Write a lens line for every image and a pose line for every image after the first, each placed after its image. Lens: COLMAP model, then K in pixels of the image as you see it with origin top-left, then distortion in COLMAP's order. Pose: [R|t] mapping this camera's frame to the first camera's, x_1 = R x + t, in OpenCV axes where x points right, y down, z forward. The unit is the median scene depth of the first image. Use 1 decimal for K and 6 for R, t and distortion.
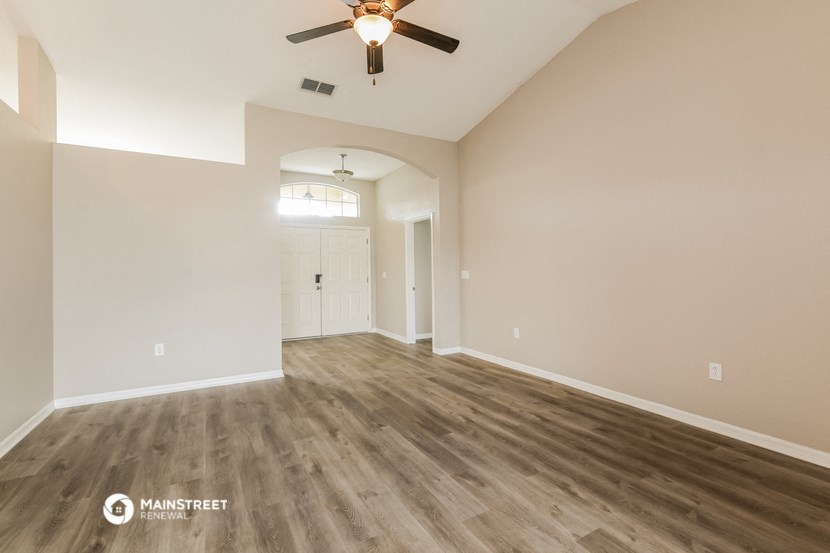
lens RADIAL K [[380.7, 0, 415.3], [0, 380.7, 273.8], [0, 0, 1]] dist [0.005698, 0.000578]
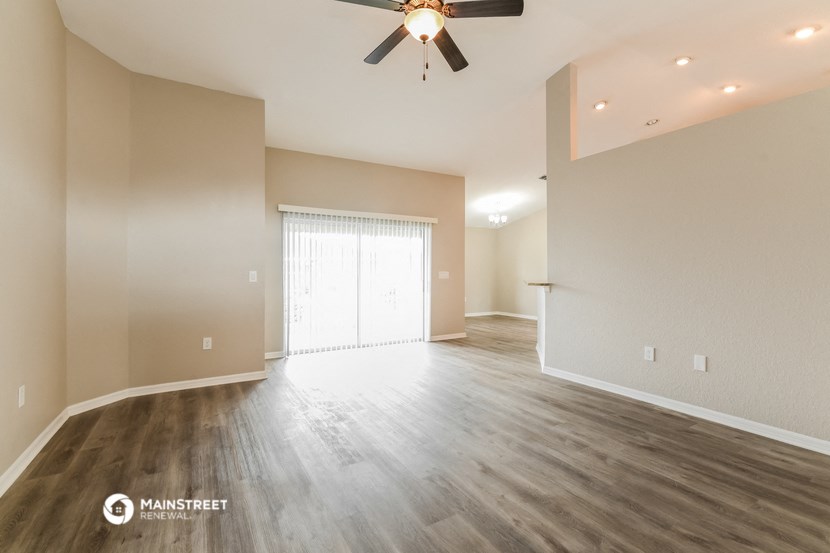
lens RADIAL K [[380.7, 0, 415.2], [0, 380.7, 273.2], [0, 0, 1]] dist [0.005698, 0.000578]
pose [[-0.999712, 0.012768, -0.020311, -0.057421], [0.012509, 0.999839, 0.012851, -0.010808], [0.020472, 0.012593, -0.999711, 1.916703]]
